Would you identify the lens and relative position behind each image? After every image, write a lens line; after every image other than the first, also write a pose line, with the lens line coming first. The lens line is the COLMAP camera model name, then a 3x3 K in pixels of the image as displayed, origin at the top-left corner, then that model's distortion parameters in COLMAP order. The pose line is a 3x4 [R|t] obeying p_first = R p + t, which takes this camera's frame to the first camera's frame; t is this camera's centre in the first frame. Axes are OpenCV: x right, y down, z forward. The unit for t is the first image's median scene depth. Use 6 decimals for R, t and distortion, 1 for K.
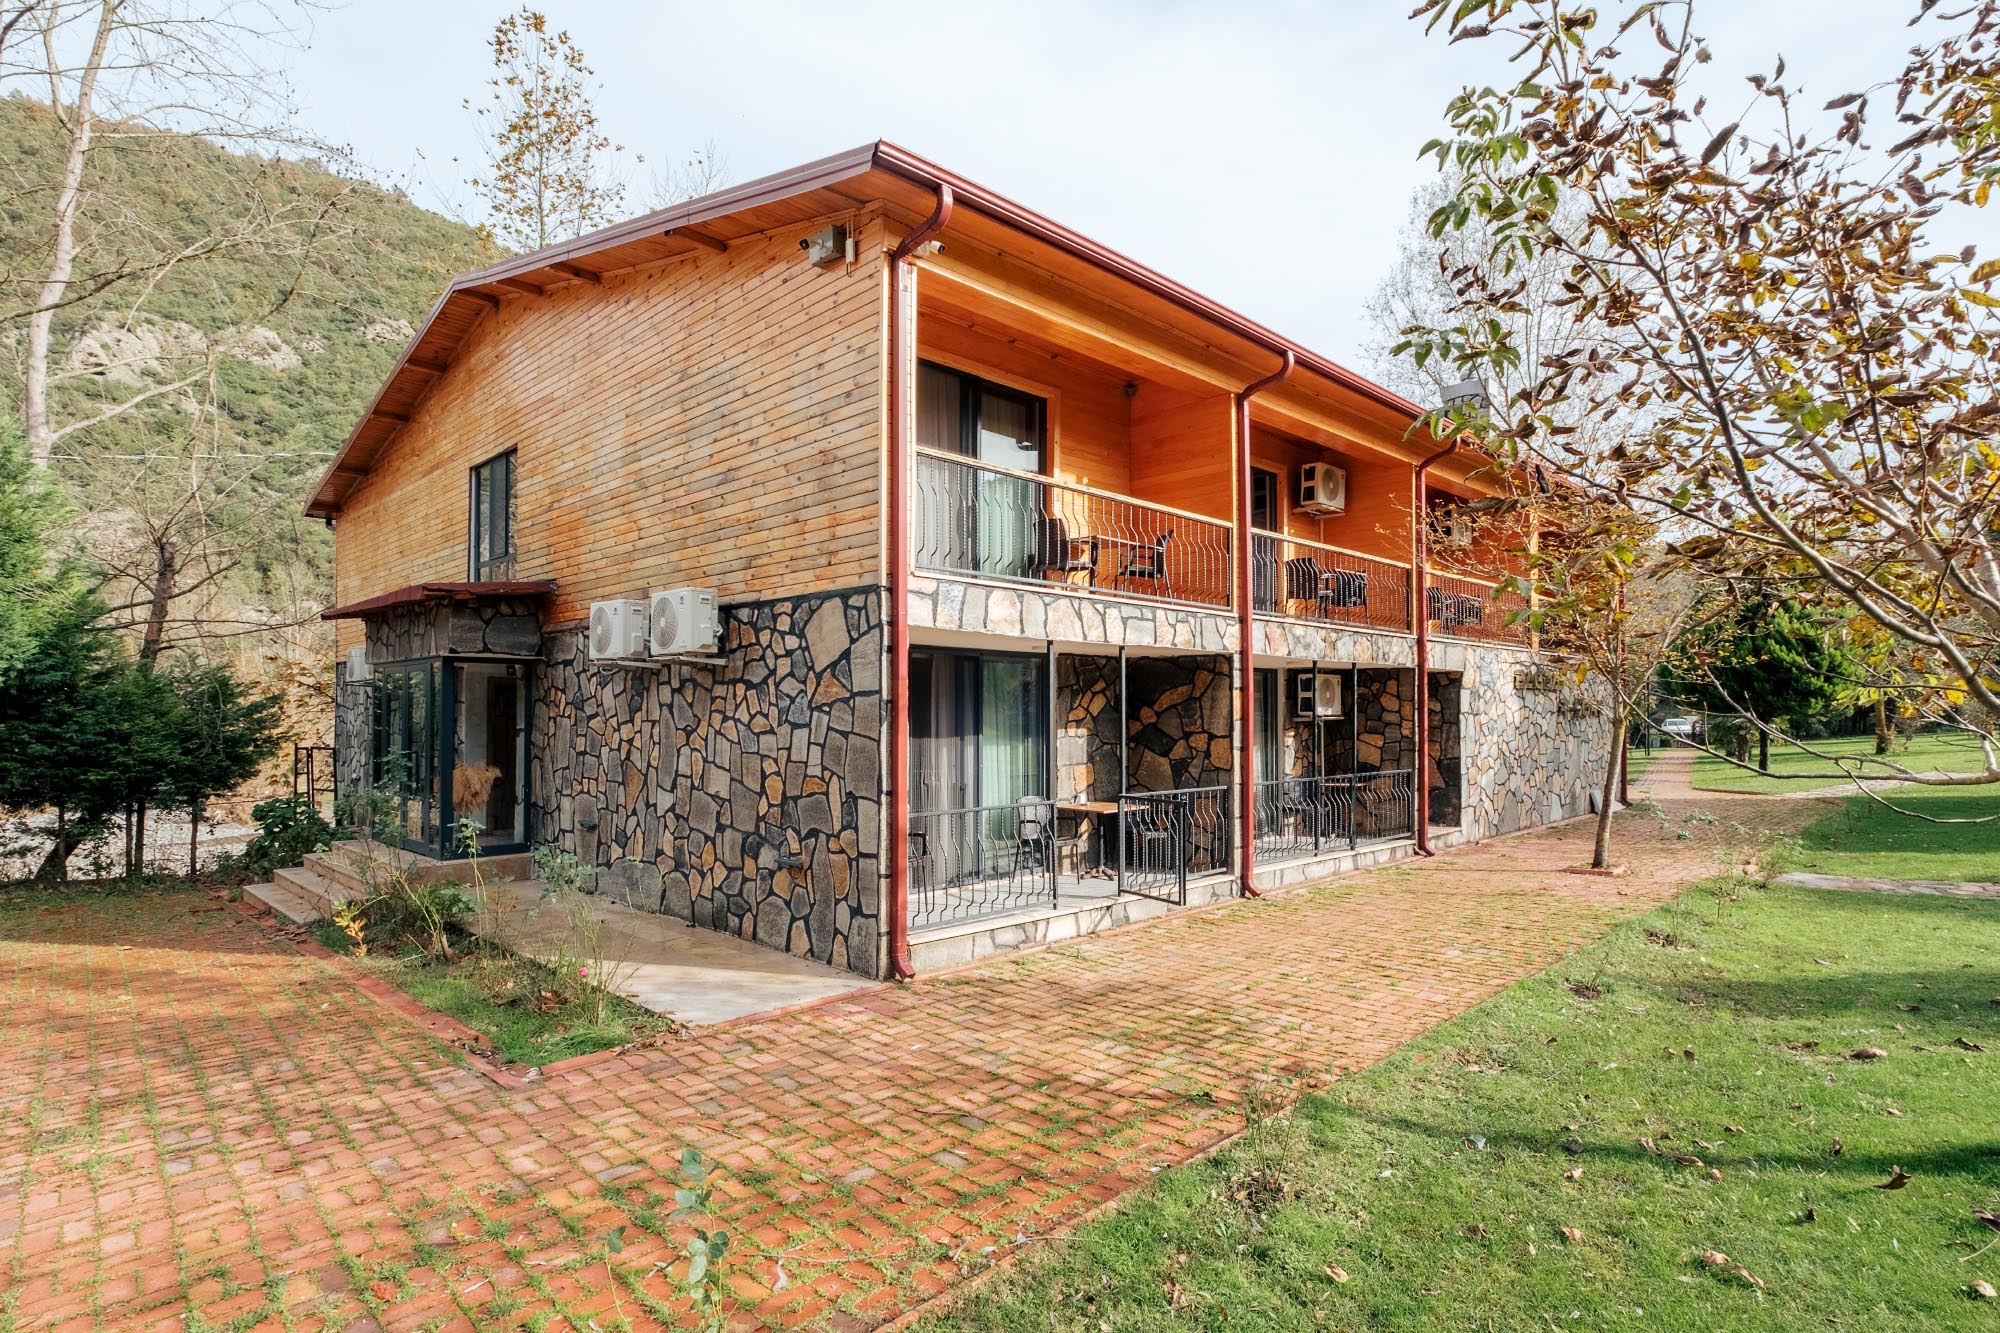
lens RADIAL K [[1026.9, 0, 998.3], [0, 1026.9, 676.2], [0, 0, 1]] dist [-0.001127, -0.000110]
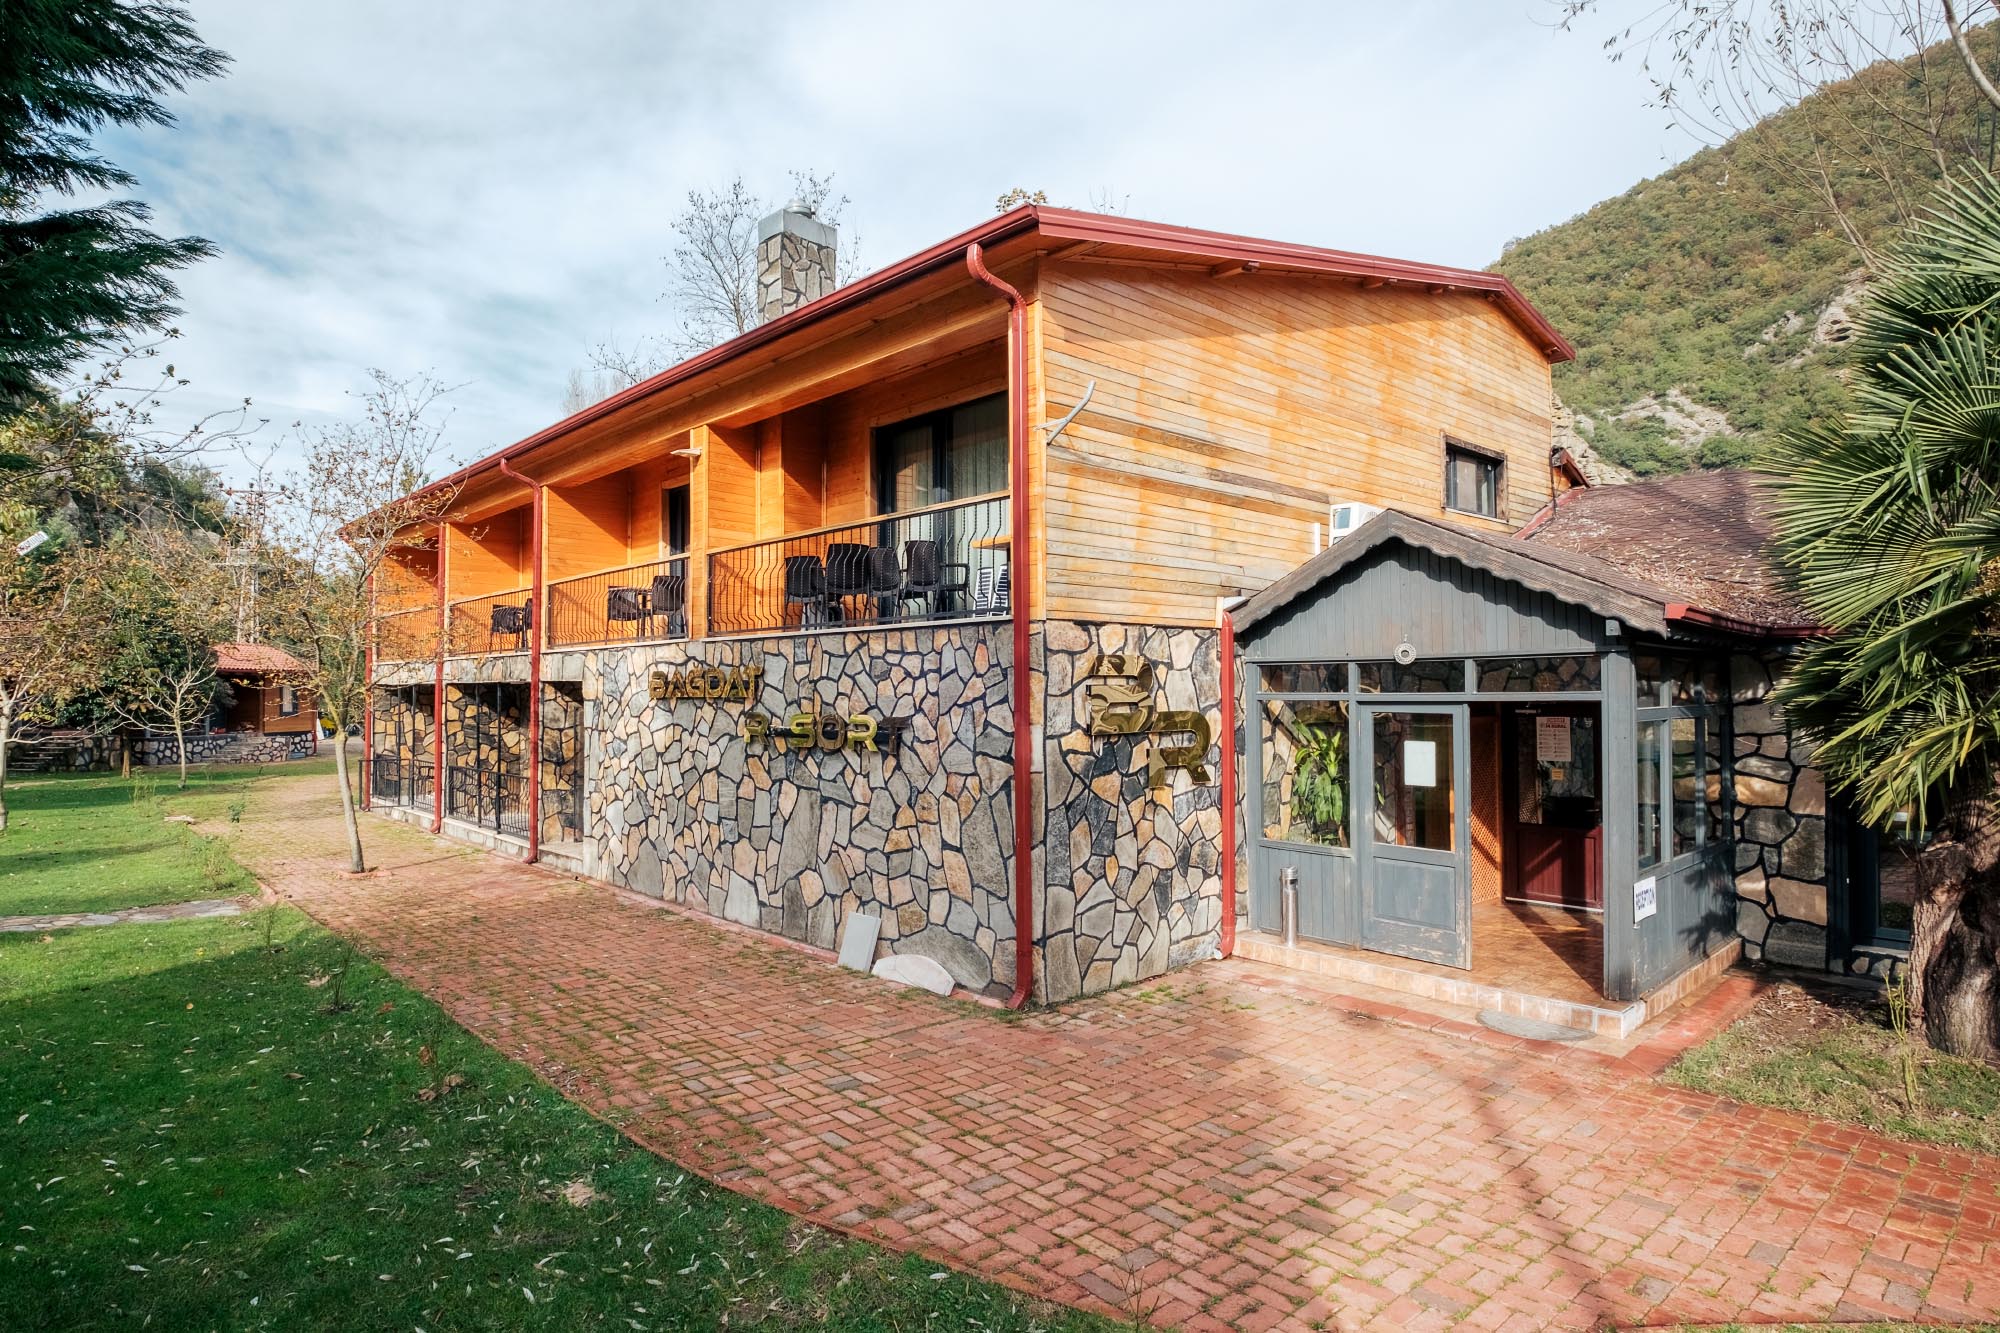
lens RADIAL K [[1100.5, 0, 998.8], [0, 1100.5, 671.4], [0, 0, 1]] dist [0.000190, -0.000004]
pose [[-0.040595, -0.010758, -0.999118, 1.240080], [0.044866, 0.998914, -0.012579, 0.013551], [0.998168, -0.045337, -0.040069, 1.251127]]
